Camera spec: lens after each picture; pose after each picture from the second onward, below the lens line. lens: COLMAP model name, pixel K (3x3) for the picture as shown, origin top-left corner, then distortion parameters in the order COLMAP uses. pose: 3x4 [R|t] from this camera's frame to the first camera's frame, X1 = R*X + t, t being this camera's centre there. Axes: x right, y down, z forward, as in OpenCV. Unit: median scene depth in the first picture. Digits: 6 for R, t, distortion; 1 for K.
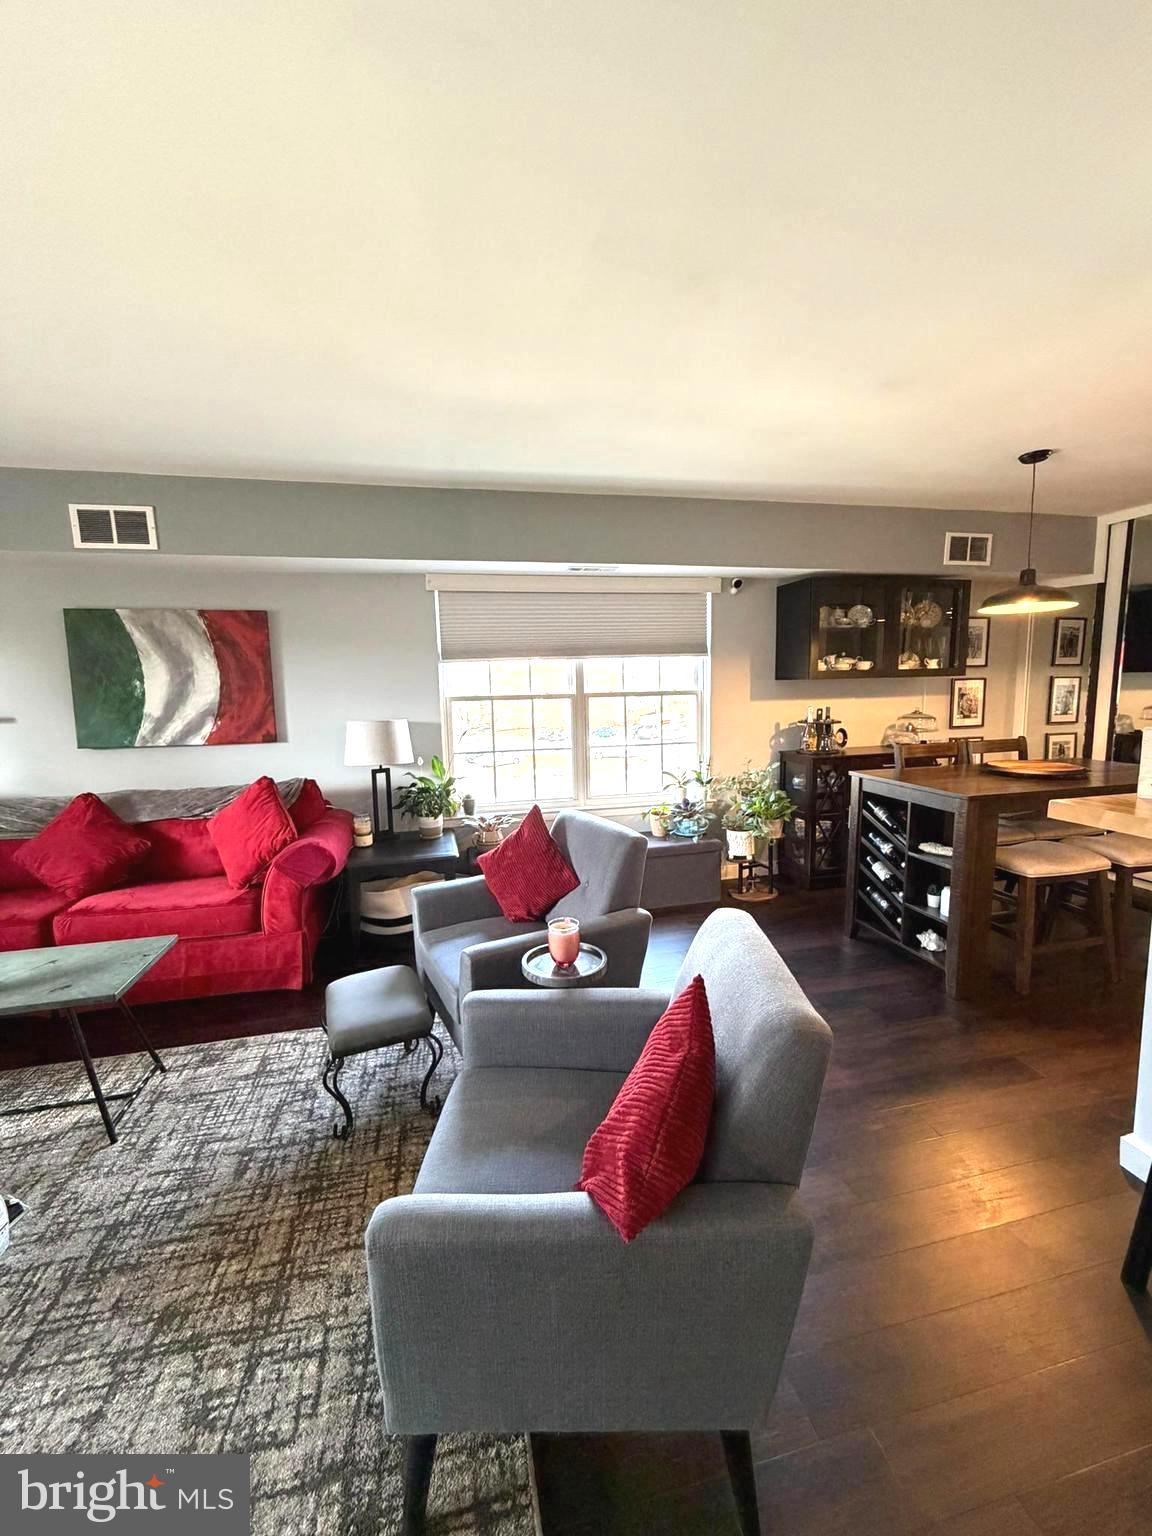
lens RADIAL K [[612.8, 0, 573.7], [0, 612.8, 764.1], [0, 0, 1]] dist [-0.001980, 0.000893]
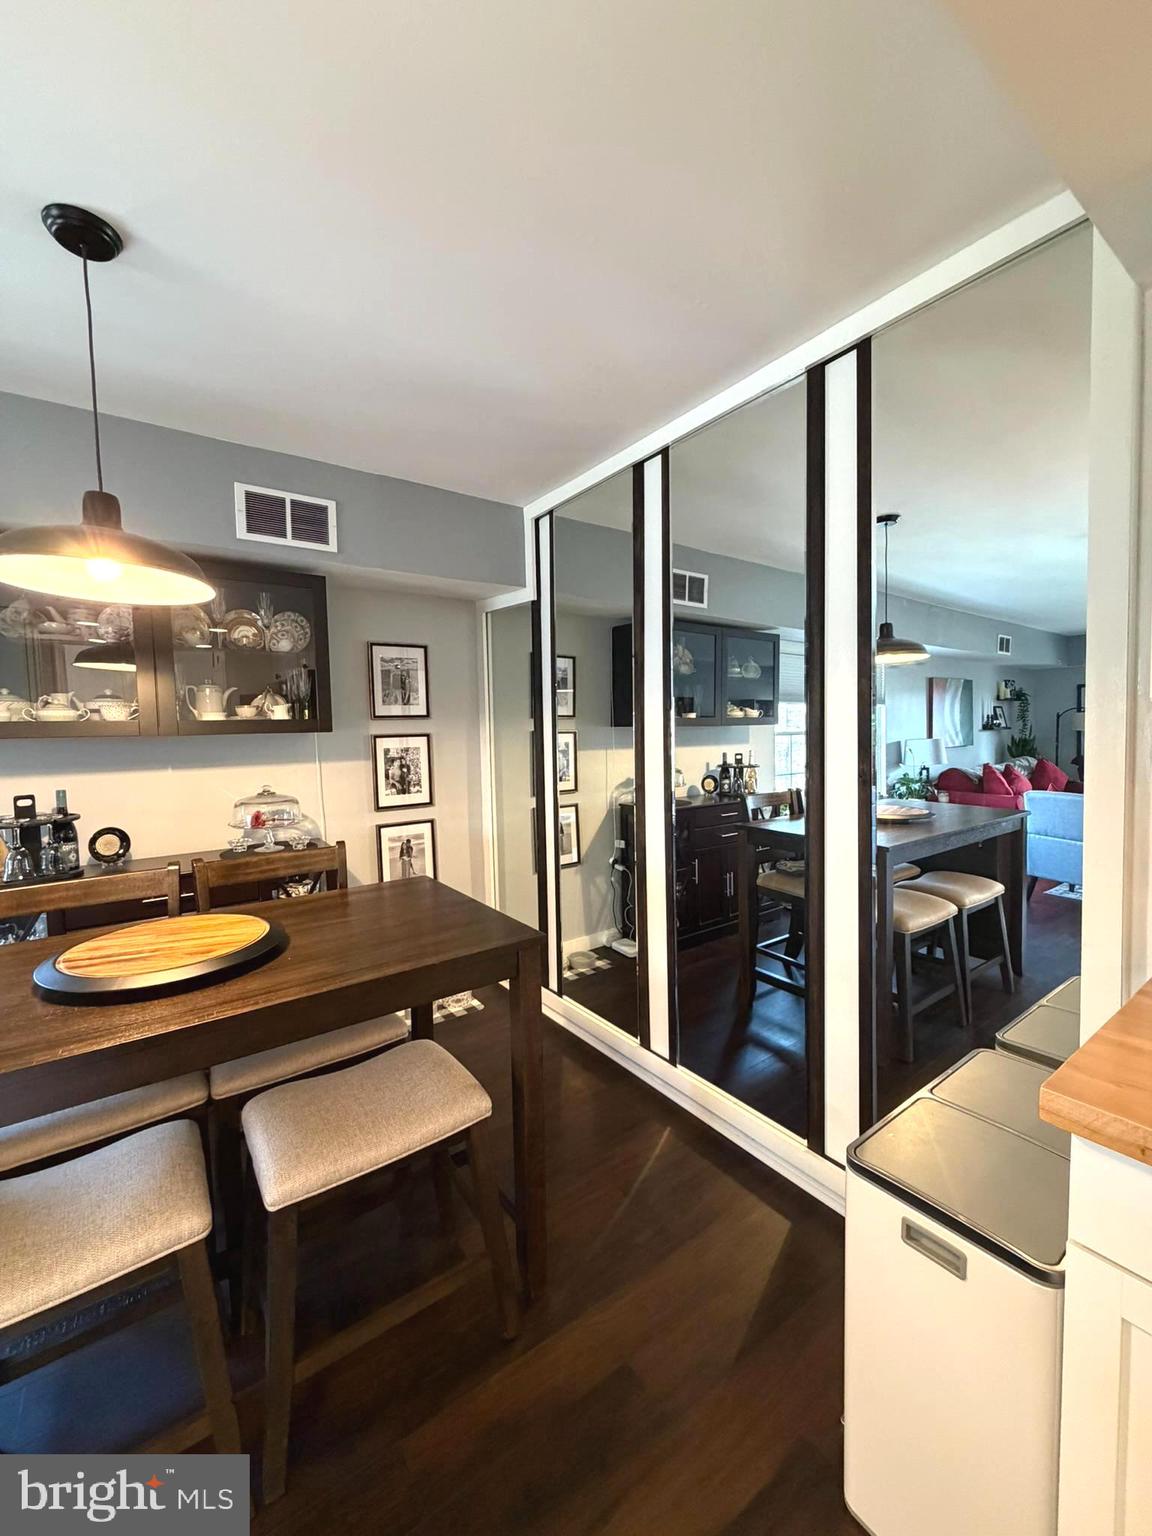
lens RADIAL K [[612.8, 0, 577.8], [0, 612.8, 761.1], [0, 0, 1]] dist [-0.001980, 0.000893]
pose [[0.922983, -0.018461, 0.384397, 0.647178], [0.048808, 0.996398, -0.069343, -0.062686], [-0.381732, 0.082764, 0.920560, 0.358761]]
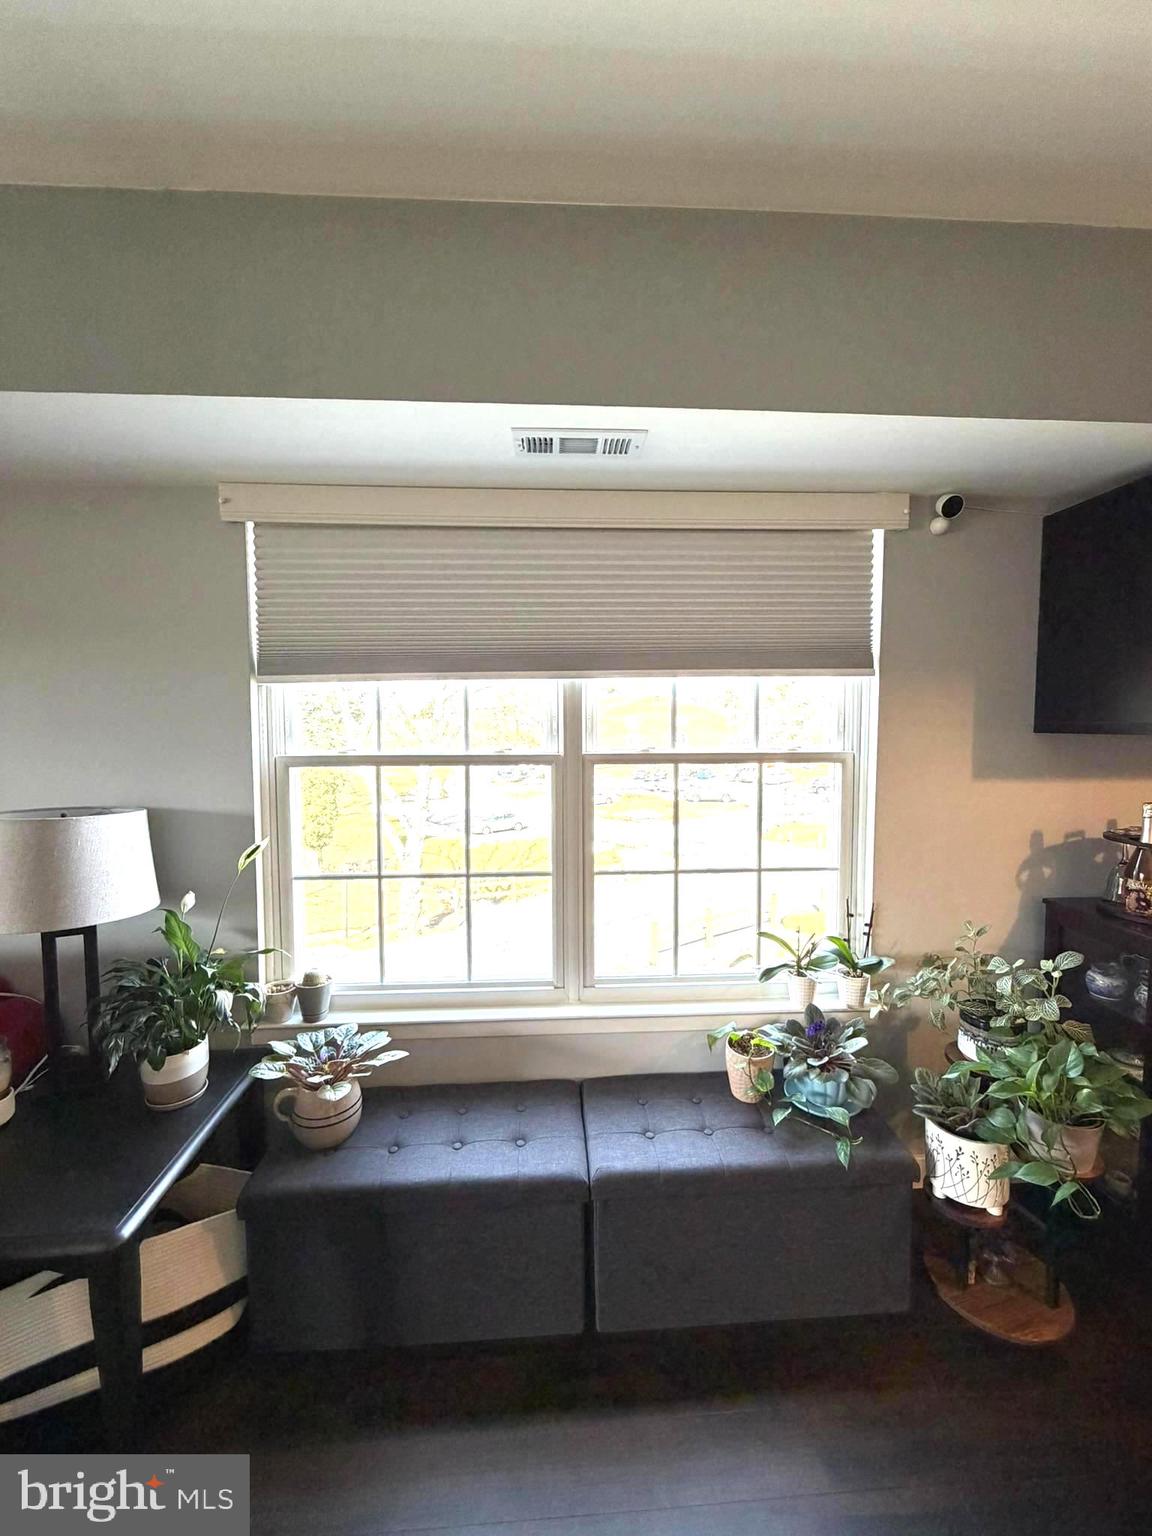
lens RADIAL K [[612.8, 0, 580.9], [0, 612.8, 763.6], [0, 0, 1]] dist [-0.001980, 0.000893]
pose [[0.987565, 0.029474, -0.154423, 0.086009], [-0.038679, 0.997628, -0.056943, -0.083545], [0.152379, 0.062208, 0.986362, 0.559222]]
